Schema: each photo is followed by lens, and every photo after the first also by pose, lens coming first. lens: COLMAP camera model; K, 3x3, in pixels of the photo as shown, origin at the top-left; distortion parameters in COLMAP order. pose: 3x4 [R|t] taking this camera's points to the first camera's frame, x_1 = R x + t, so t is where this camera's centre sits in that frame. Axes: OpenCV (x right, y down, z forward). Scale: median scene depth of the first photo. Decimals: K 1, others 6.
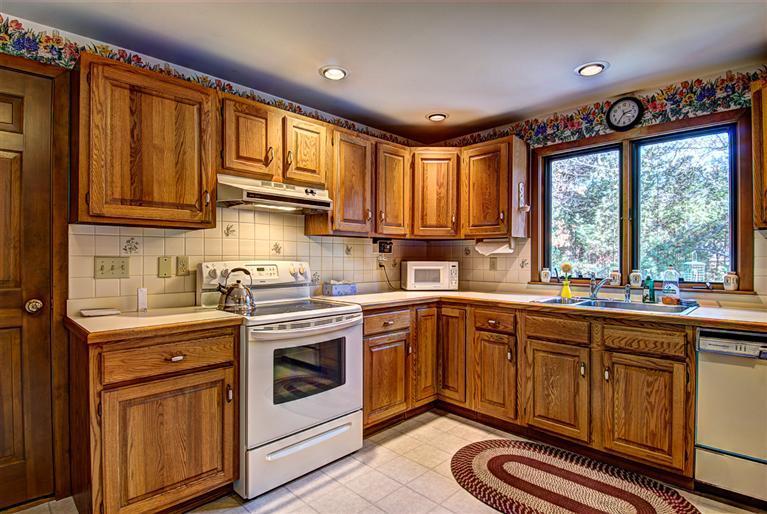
lens RADIAL K [[399.3, 0, 383.5], [0, 399.3, 257.0], [0, 0, 1]] dist [0.052069, -0.057146]
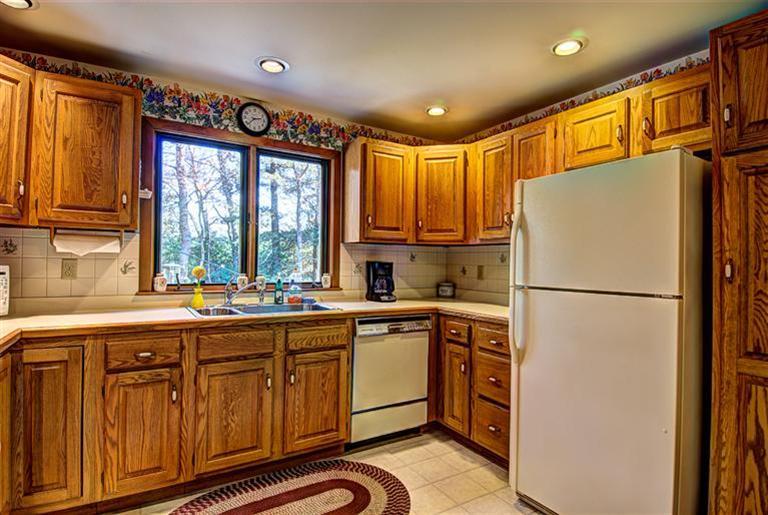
lens RADIAL K [[399.9, 0, 384.0], [0, 399.9, 257.5], [0, 0, 1]] dist [0.052069, -0.057146]
pose [[0.227407, 0.016384, 0.973662, -0.337252], [-0.017242, 0.999769, -0.012797, -0.001425], [-0.973647, -0.013878, 0.227637, 0.493596]]
